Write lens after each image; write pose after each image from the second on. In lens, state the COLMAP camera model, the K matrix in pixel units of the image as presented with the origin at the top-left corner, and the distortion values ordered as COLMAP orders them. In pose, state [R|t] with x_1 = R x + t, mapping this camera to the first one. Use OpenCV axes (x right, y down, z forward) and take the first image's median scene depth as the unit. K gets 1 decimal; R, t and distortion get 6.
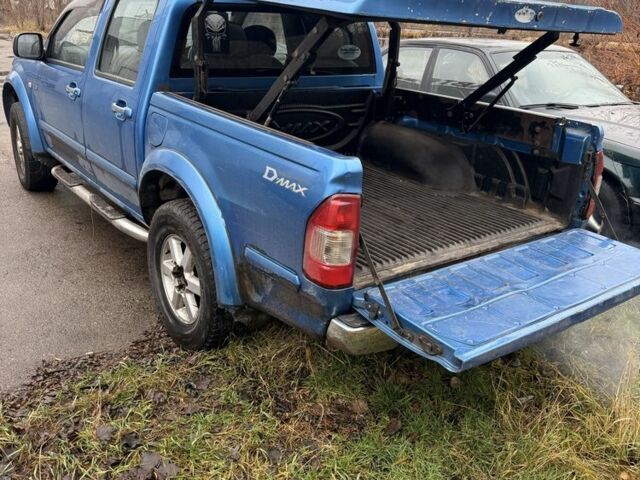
lens RADIAL K [[619.0, 0, 320.0], [0, 619.0, 240.0], [0, 0, 1]] dist [0.096911, -0.018190]
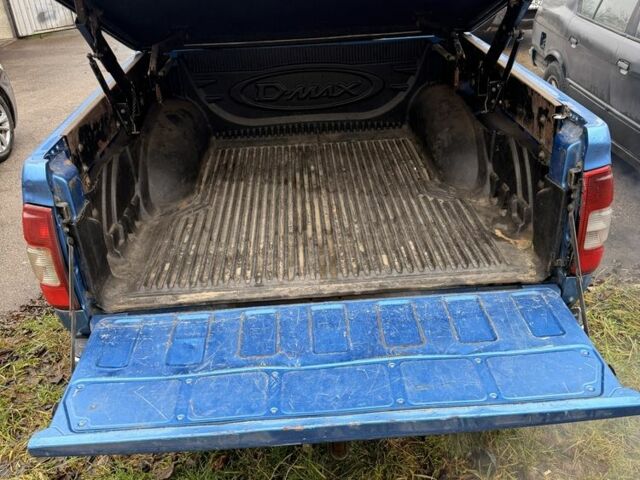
lens RADIAL K [[619.0, 0, 320.0], [0, 619.0, 240.0], [0, 0, 1]] dist [0.096911, -0.018190]
pose [[0.807924, 0.184534, -0.559647, 0.588971], [-0.110557, 0.980306, 0.163636, -0.147795], [0.578822, -0.070333, 0.812415, 0.376015]]
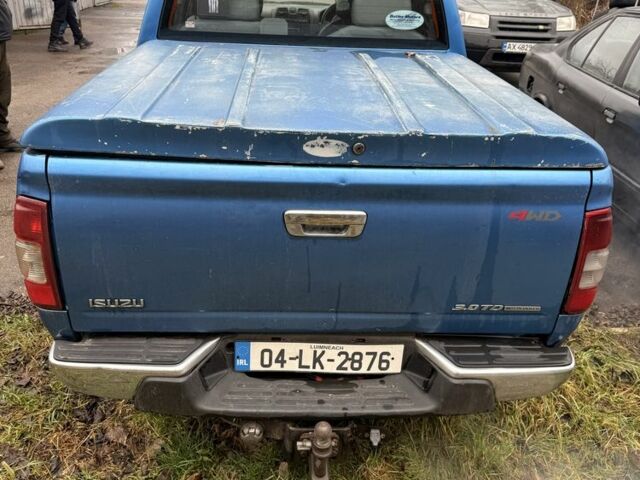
lens RADIAL K [[619.0, 0, 320.0], [0, 619.0, 240.0], [0, 0, 1]] dist [0.096911, -0.018190]
pose [[0.817133, 0.231520, -0.527913, 0.561288], [-0.196941, 0.972820, 0.121801, -0.137770], [0.541763, 0.004440, 0.840519, 0.366310]]
